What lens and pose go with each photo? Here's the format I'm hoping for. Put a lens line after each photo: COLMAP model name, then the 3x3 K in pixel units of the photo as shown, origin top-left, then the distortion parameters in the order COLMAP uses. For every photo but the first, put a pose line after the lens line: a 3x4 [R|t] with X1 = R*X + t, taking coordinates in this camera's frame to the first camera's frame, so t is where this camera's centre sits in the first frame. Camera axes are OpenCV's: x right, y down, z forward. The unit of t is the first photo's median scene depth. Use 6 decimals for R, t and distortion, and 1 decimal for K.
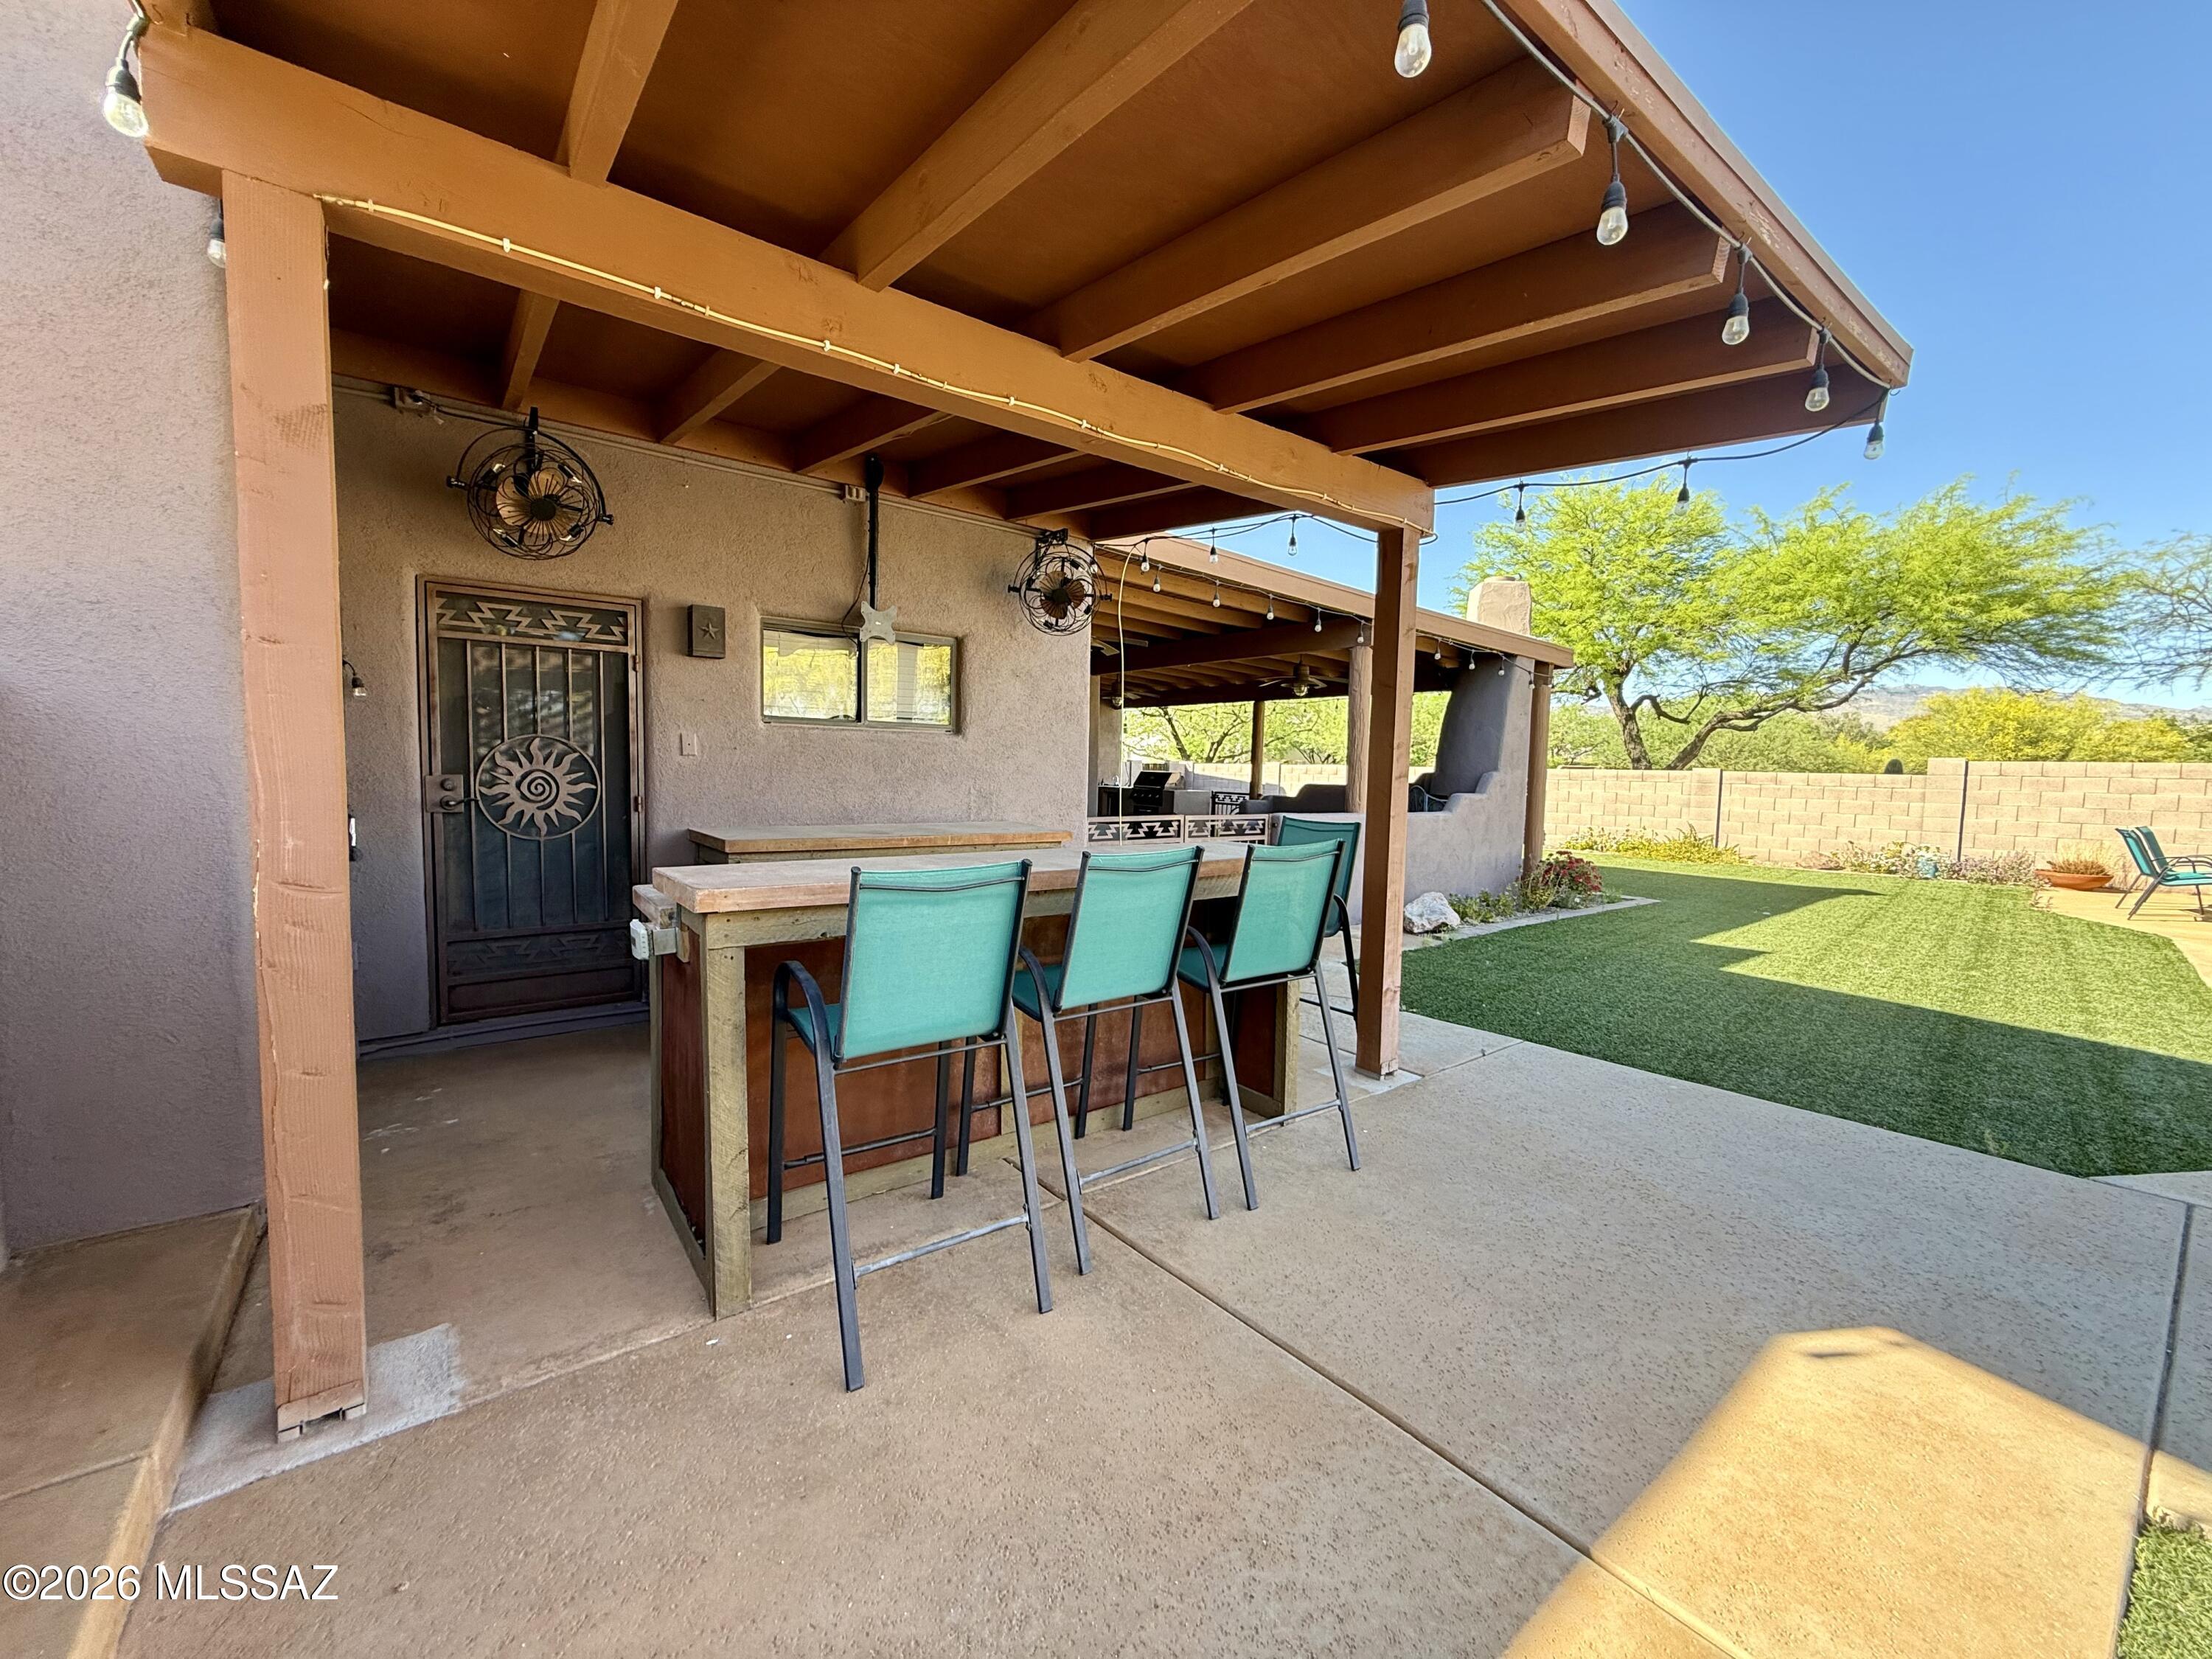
lens RADIAL K [[878.1, 0, 1102.3], [0, 878.1, 831.3], [0, 0, 1]] dist [-0.001221, 0.000307]
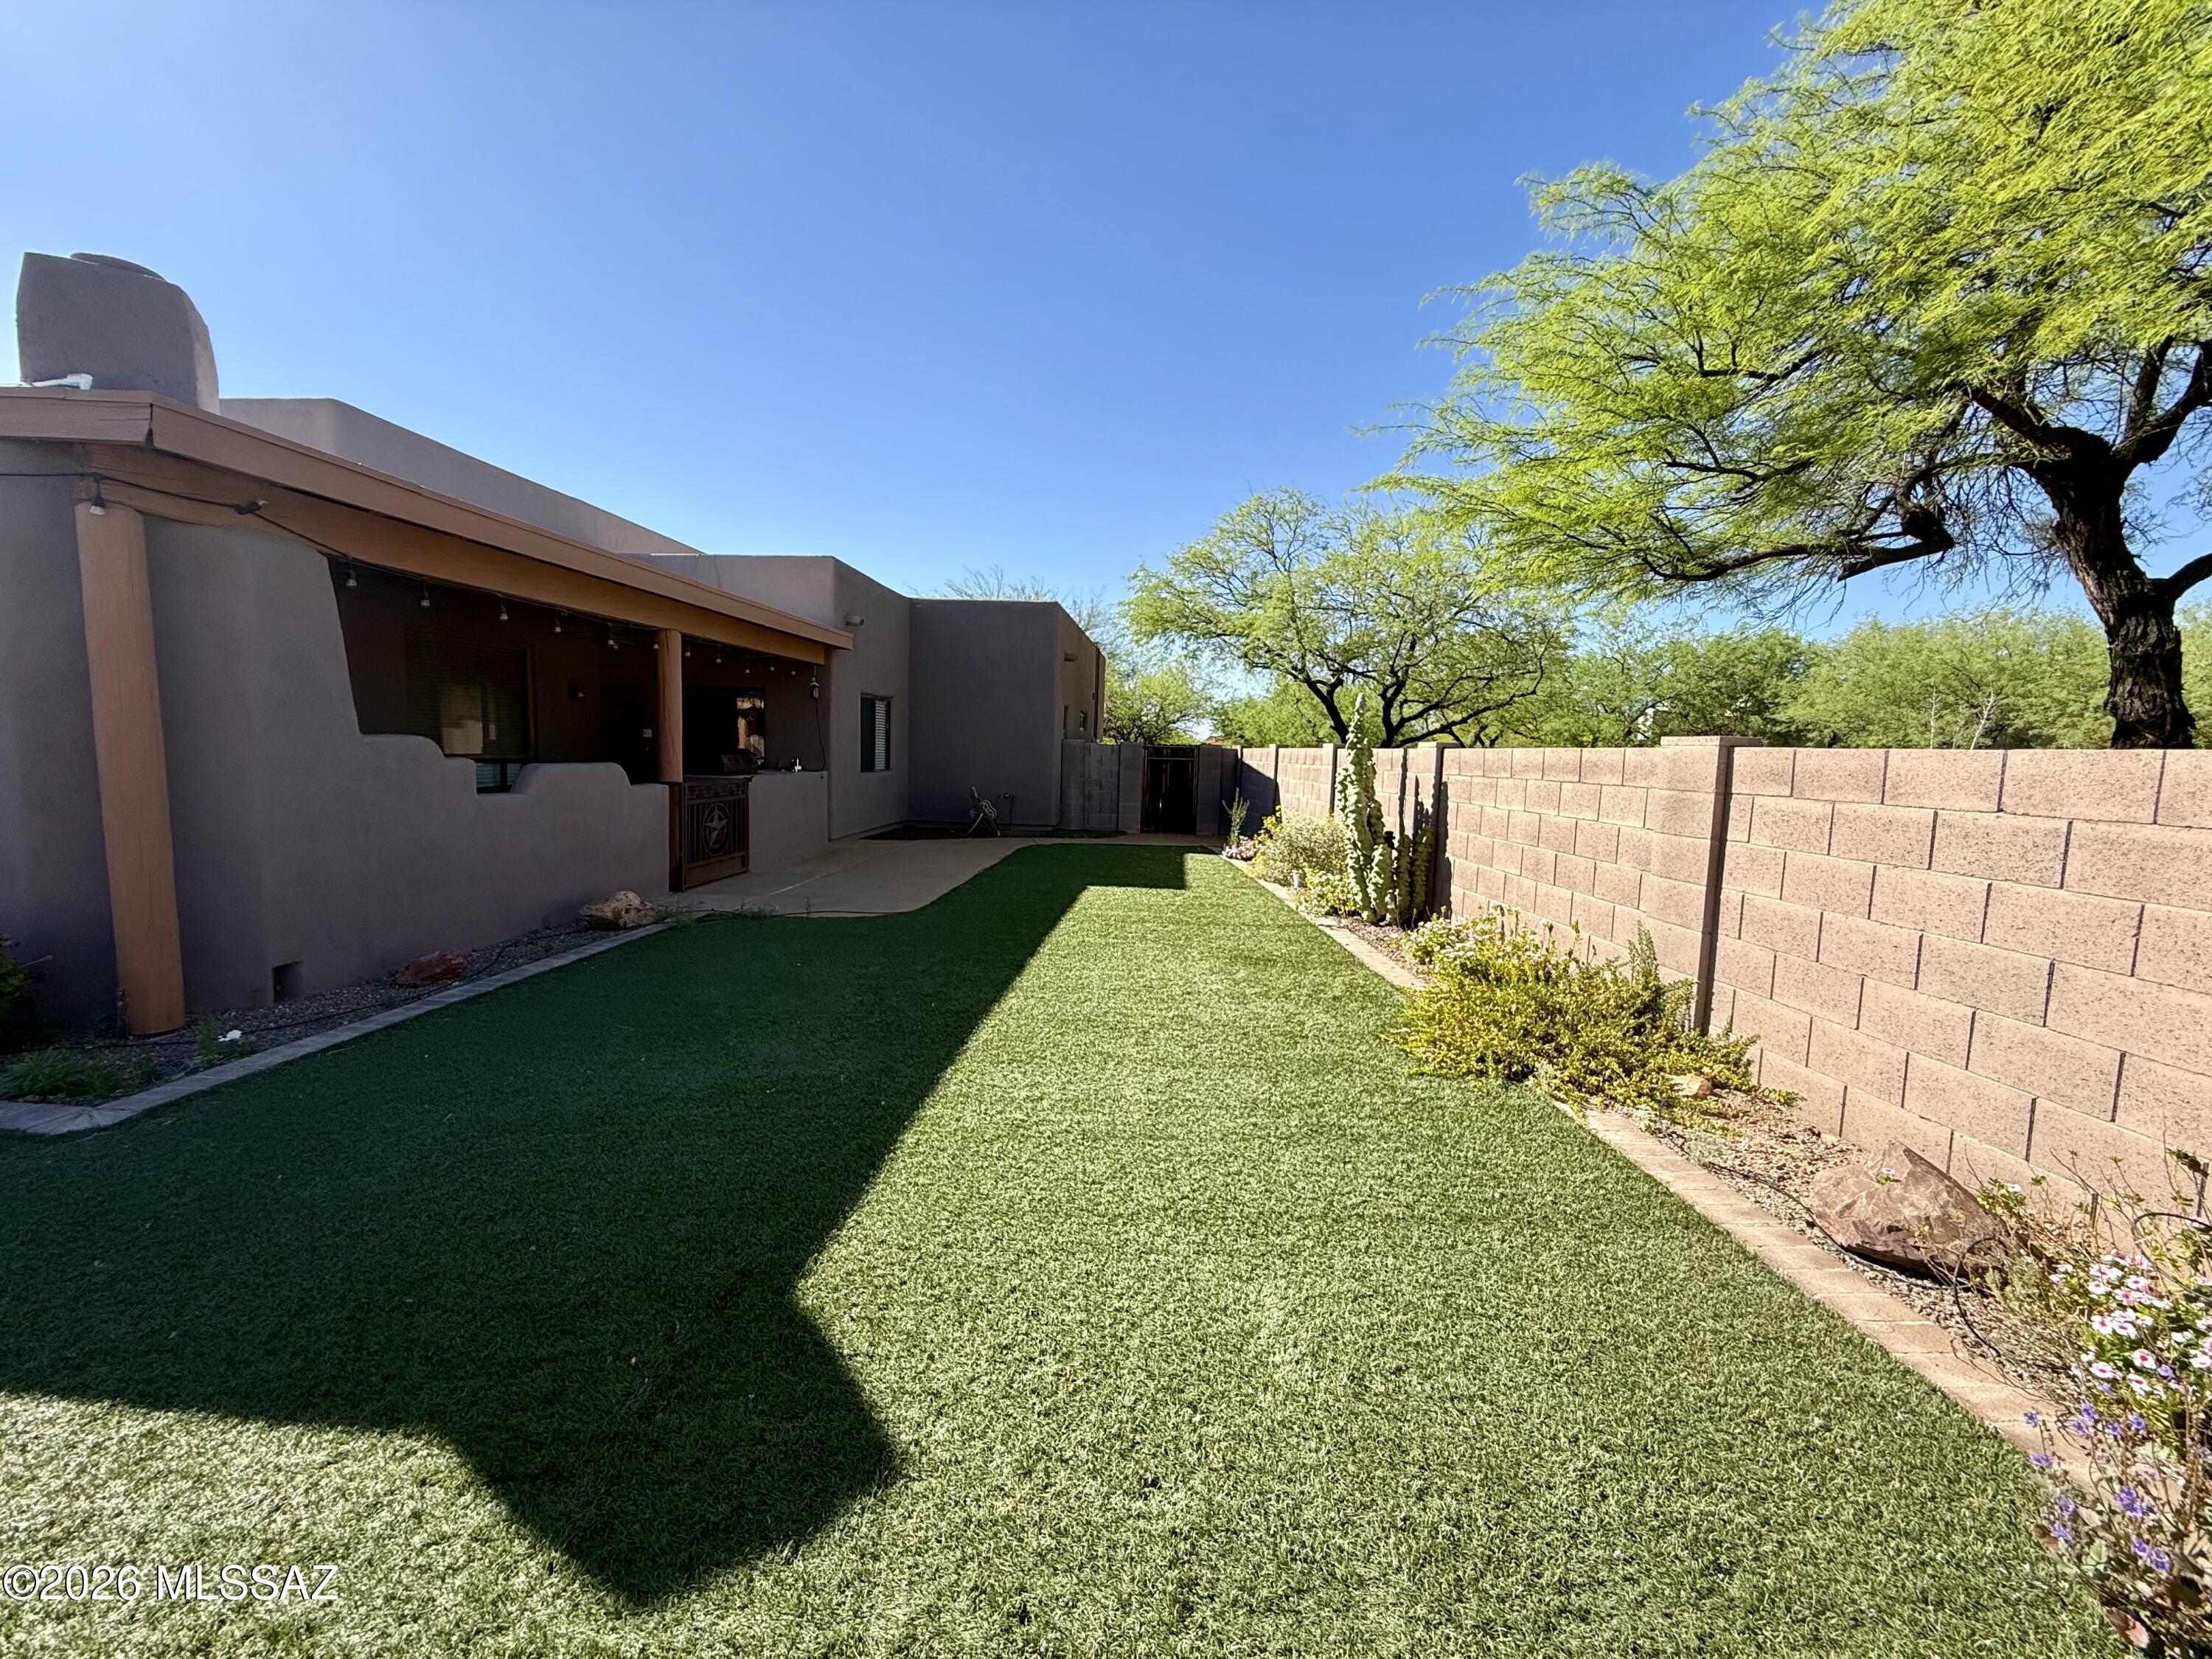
lens RADIAL K [[878.1, 0, 1102.3], [0, 878.1, 831.3], [0, 0, 1]] dist [-0.001221, 0.000307]
pose [[0.741719, 0.060747, -0.667954, 0.752370], [-0.058529, 0.997953, 0.025766, -0.039263], [0.668152, 0.019983, 0.743757, 0.689587]]
